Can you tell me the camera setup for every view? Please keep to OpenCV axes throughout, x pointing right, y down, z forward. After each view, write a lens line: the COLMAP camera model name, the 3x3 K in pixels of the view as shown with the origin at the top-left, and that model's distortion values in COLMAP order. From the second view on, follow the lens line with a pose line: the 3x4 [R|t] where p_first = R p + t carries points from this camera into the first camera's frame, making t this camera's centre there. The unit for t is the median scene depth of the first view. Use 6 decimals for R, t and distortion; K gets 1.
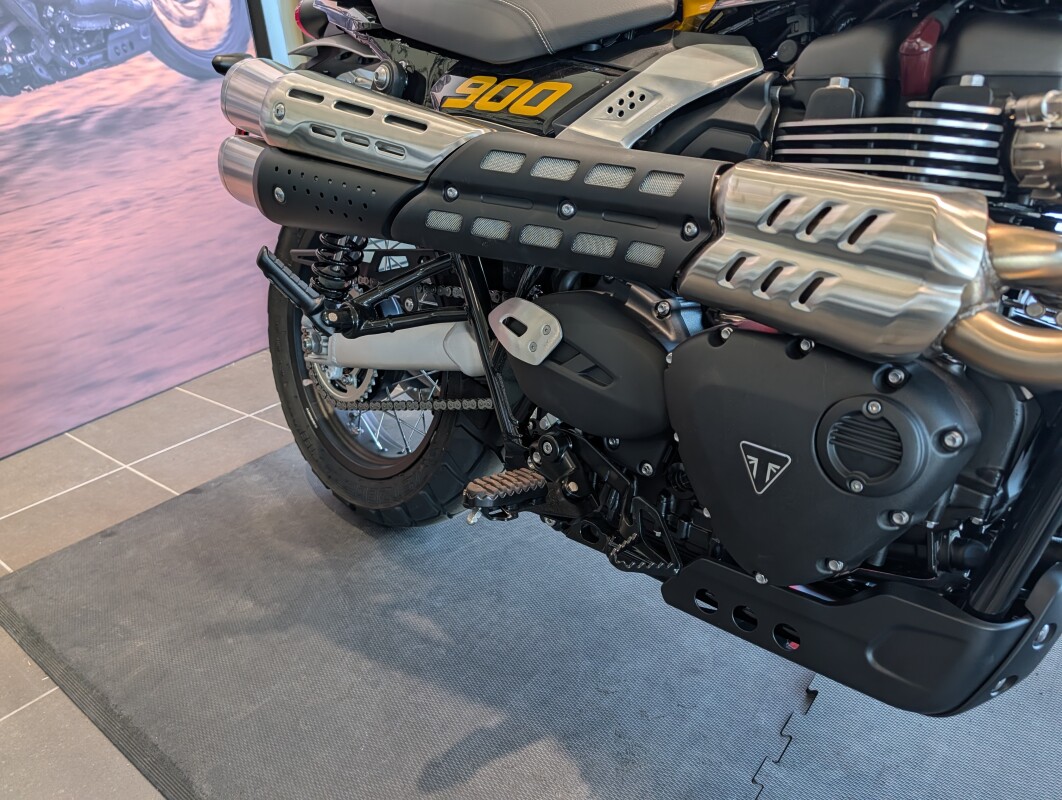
lens RADIAL K [[764.3, 0, 523.6], [0, 764.3, 392.2], [0, 0, 1]] dist [-0.005576, -0.007926]
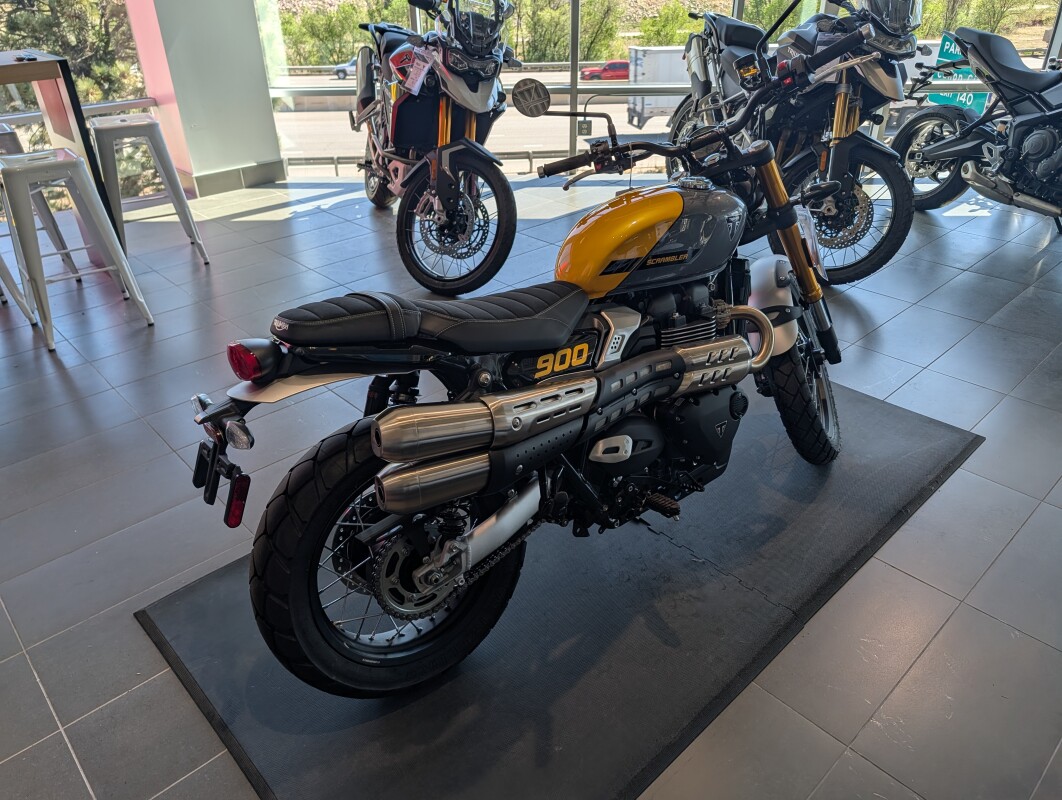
lens RADIAL K [[748.9, 0, 531.0], [0, 748.9, 400.0], [0, 0, 1]] dist [0.002179, -0.010312]
pose [[0.158795, -0.456691, 0.875339, -1.949381], [0.393348, 0.842452, 0.368175, -1.145265], [-0.905573, 0.285848, 0.313415, 0.560286]]
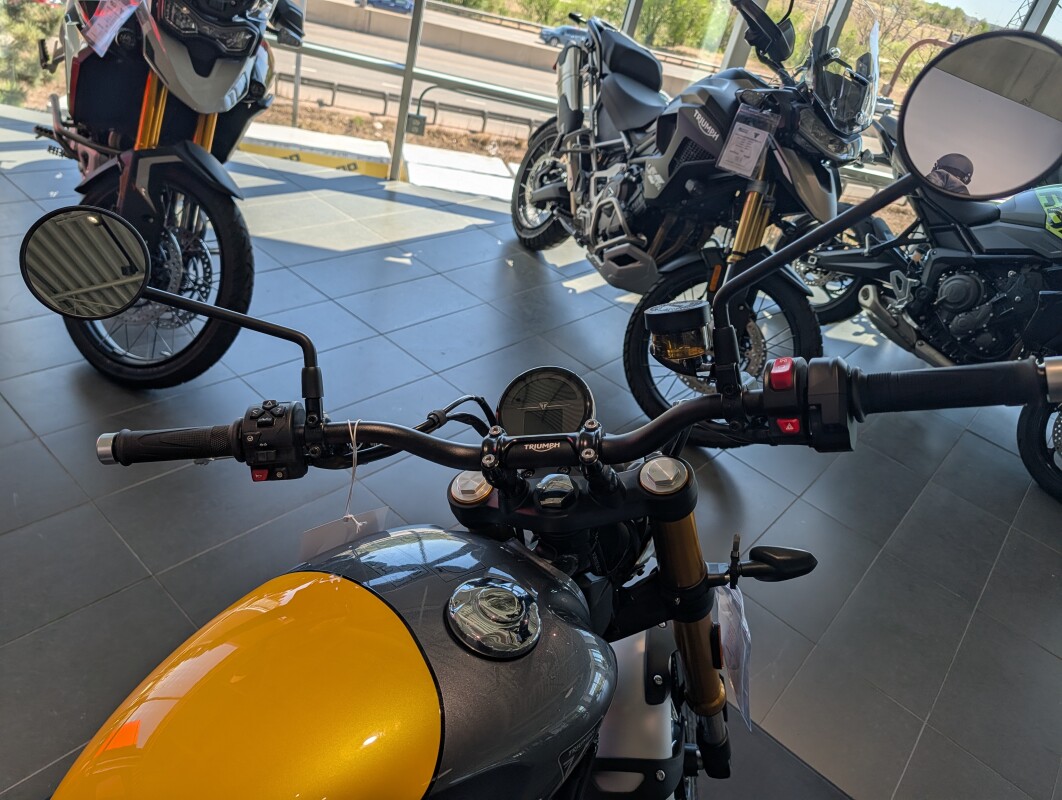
lens RADIAL K [[764.3, 0, 523.6], [0, 764.3, 392.2], [0, 0, 1]] dist [-0.005576, -0.007926]
pose [[0.033758, -0.480502, 0.876344, -0.090231], [0.174979, 0.866142, 0.468168, -1.275559], [-0.983993, 0.137537, 0.113317, 0.469747]]
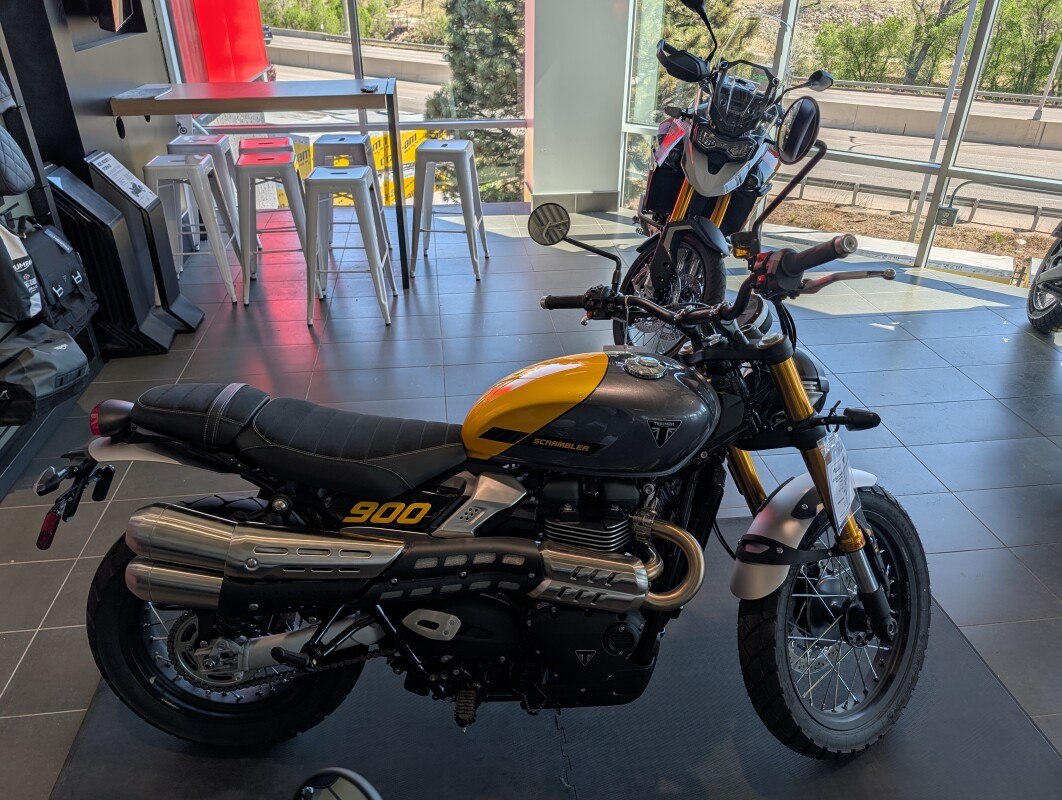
lens RADIAL K [[764.3, 0, 523.6], [0, 764.3, 392.2], [0, 0, 1]] dist [-0.005576, -0.007926]
pose [[0.709309, -0.291824, 0.641653, -0.981196], [0.239859, 0.955881, 0.169585, -0.990344], [-0.662833, 0.033618, 0.748012, -0.663495]]
